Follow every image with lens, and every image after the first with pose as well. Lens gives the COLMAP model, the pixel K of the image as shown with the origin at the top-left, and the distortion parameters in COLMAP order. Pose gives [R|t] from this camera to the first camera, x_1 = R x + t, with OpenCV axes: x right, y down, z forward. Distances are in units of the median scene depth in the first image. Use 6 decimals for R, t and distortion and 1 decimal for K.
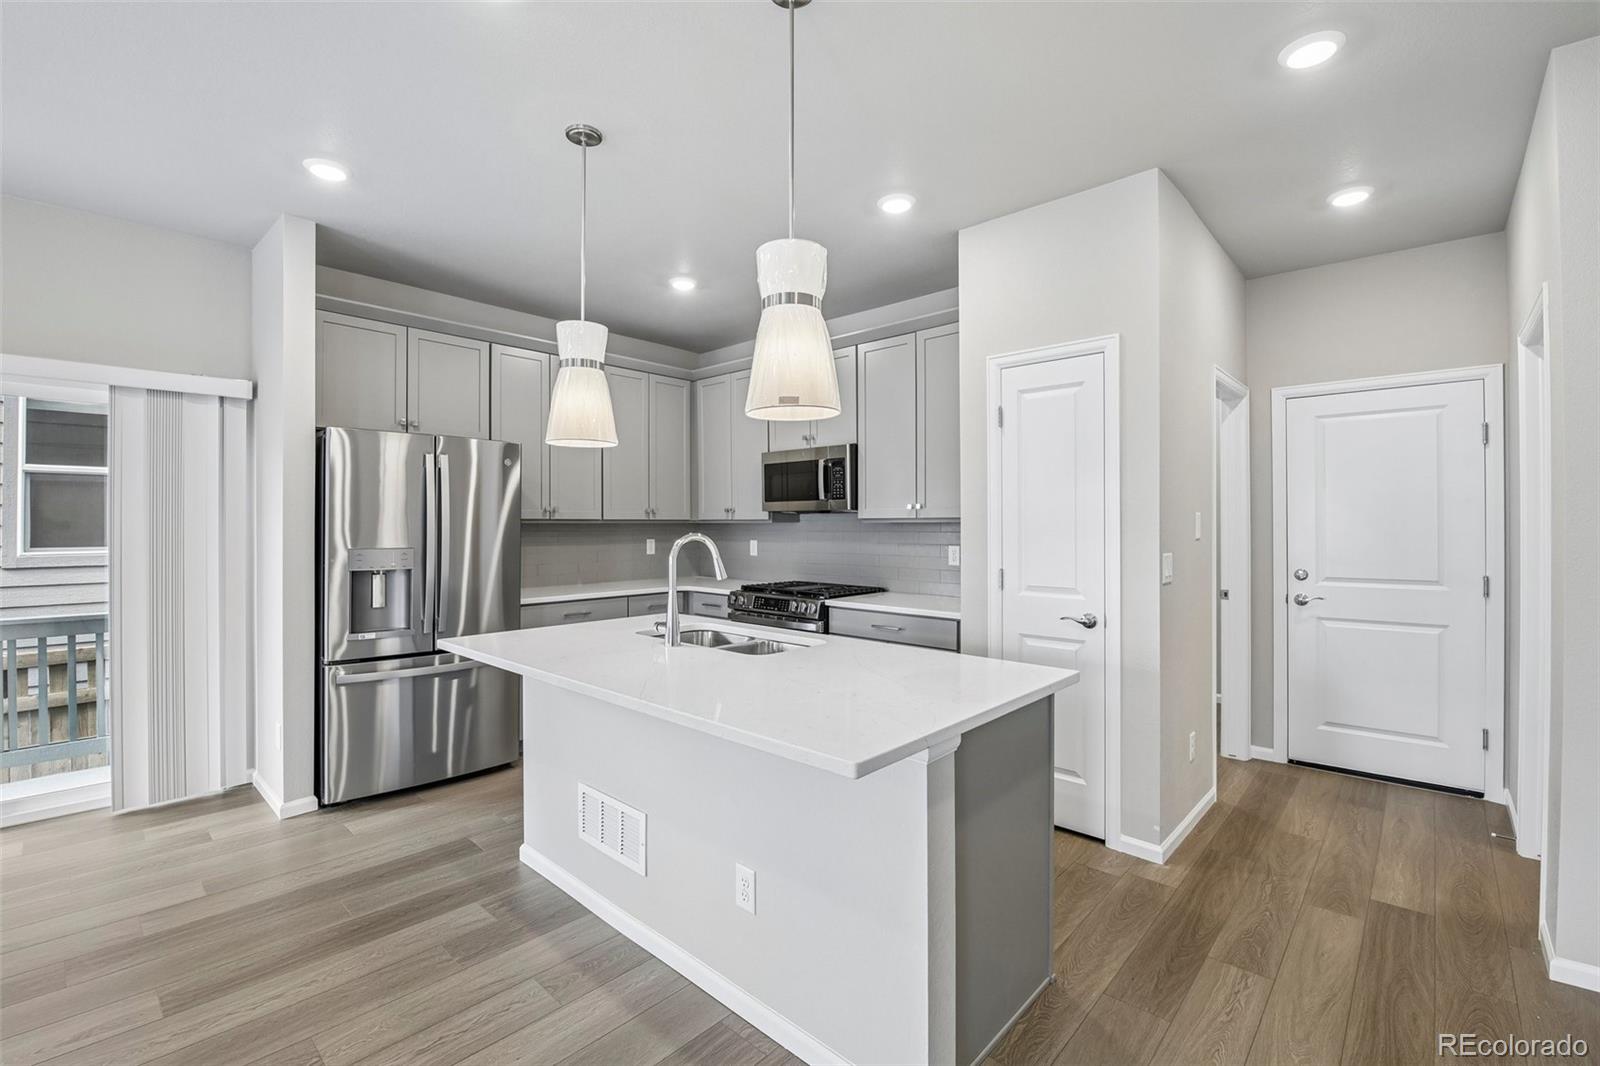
lens RADIAL K [[693.9, 0, 799.6], [0, 693.9, 533.1], [0, 0, 1]] dist [-0.015945, -0.001701]
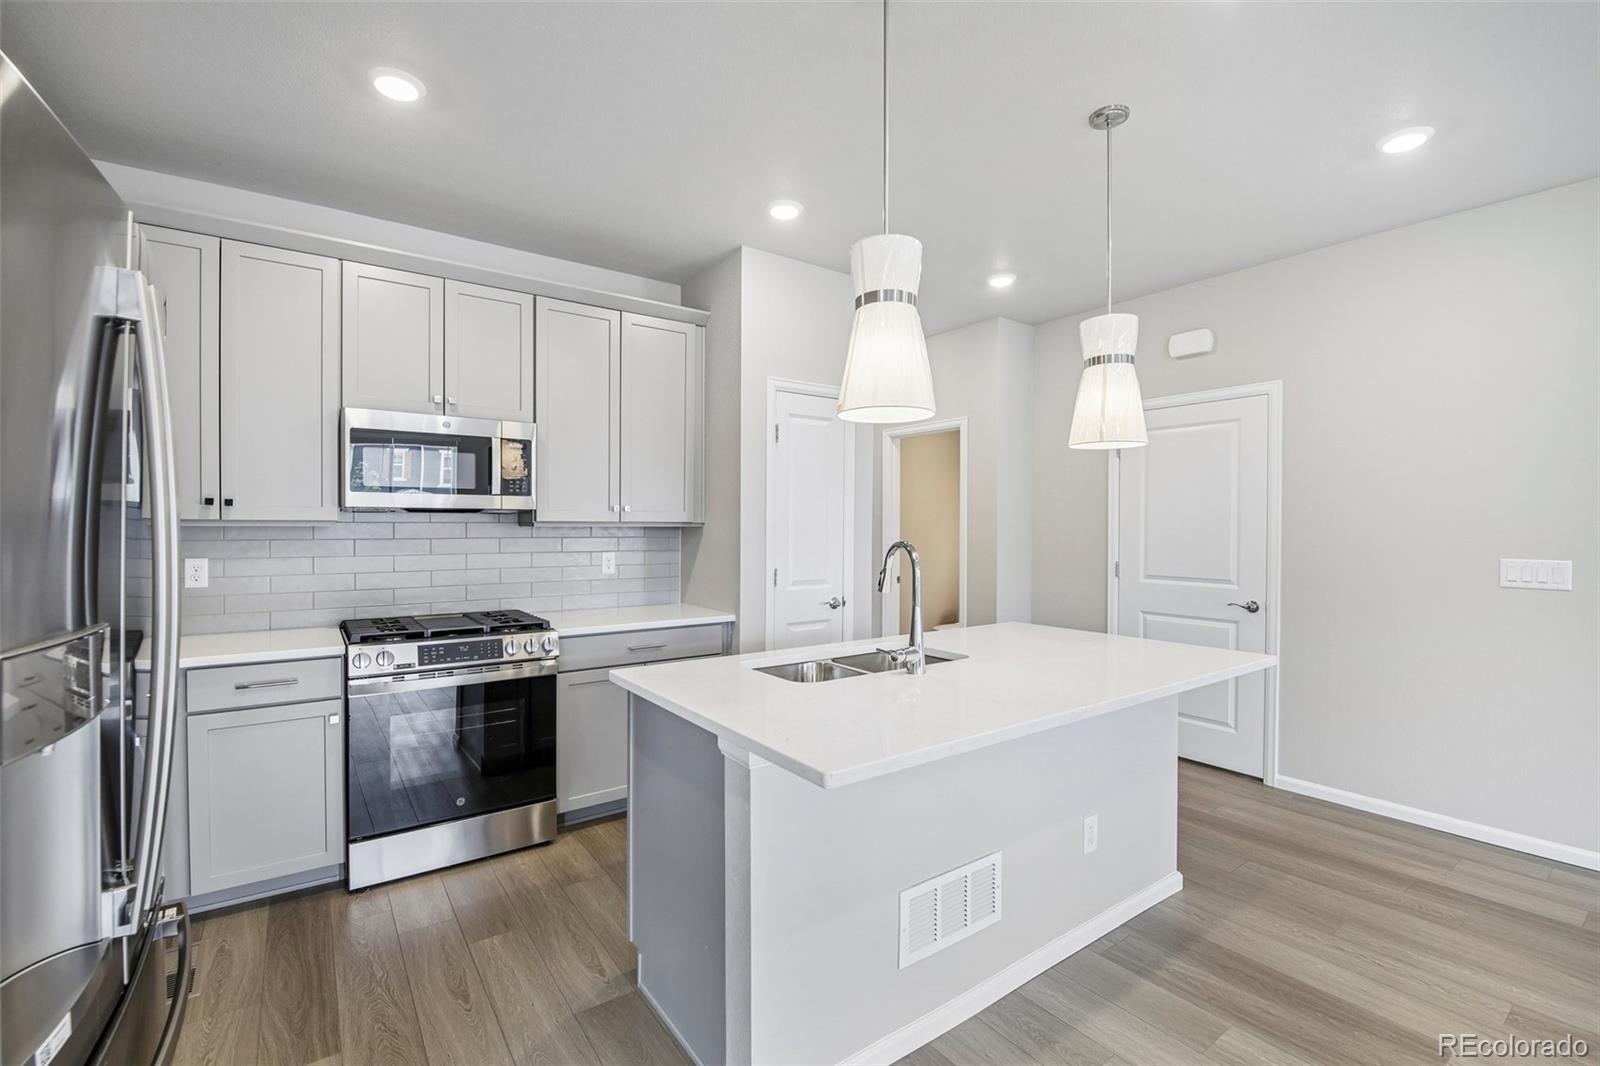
lens RADIAL K [[693.9, 0, 792.7], [0, 693.9, 534.0], [0, 0, 1]] dist [-0.015945, -0.001701]
pose [[0.214136, -0.005455, 0.976789, -0.742019], [0.010559, 0.999939, 0.003269, -0.007404], [-0.976747, 0.009614, 0.214180, 0.682529]]
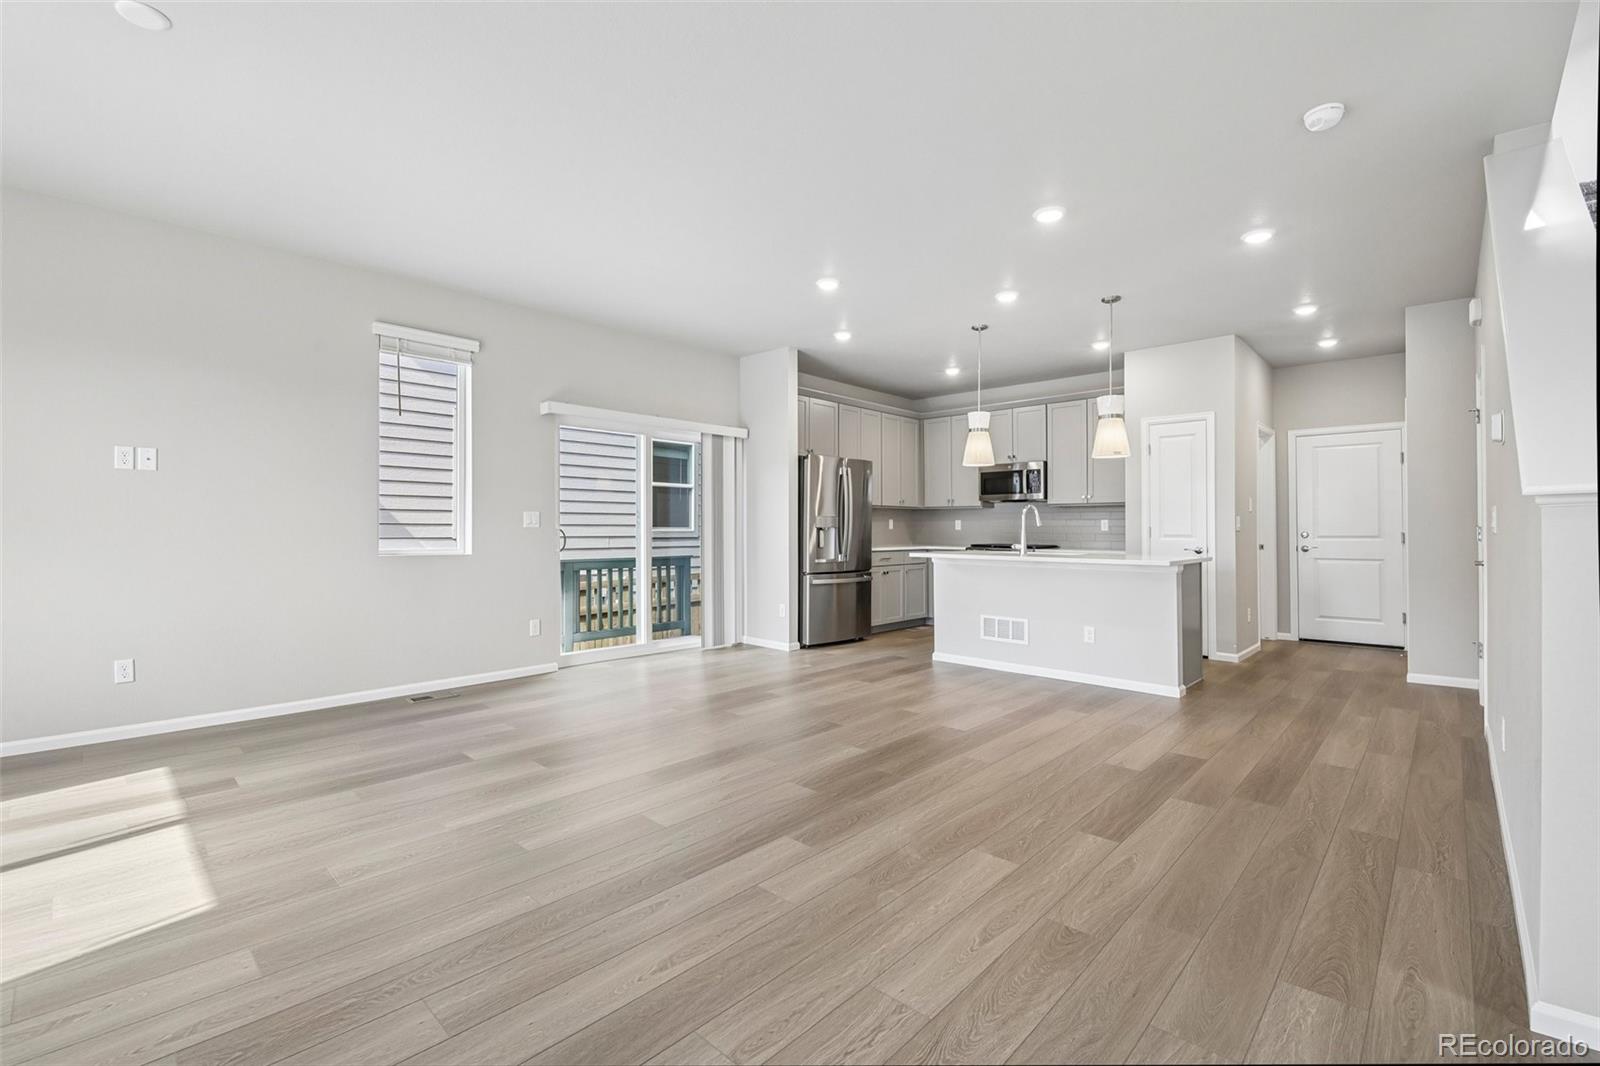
lens RADIAL K [[693.9, 0, 790.0], [0, 693.9, 529.2], [0, 0, 1]] dist [-0.015945, -0.001701]
pose [[0.999730, 0.002527, -0.023078, -0.640119], [-0.002782, 0.999935, -0.011028, 0.077283], [0.023048, 0.011090, 0.999673, -0.920598]]
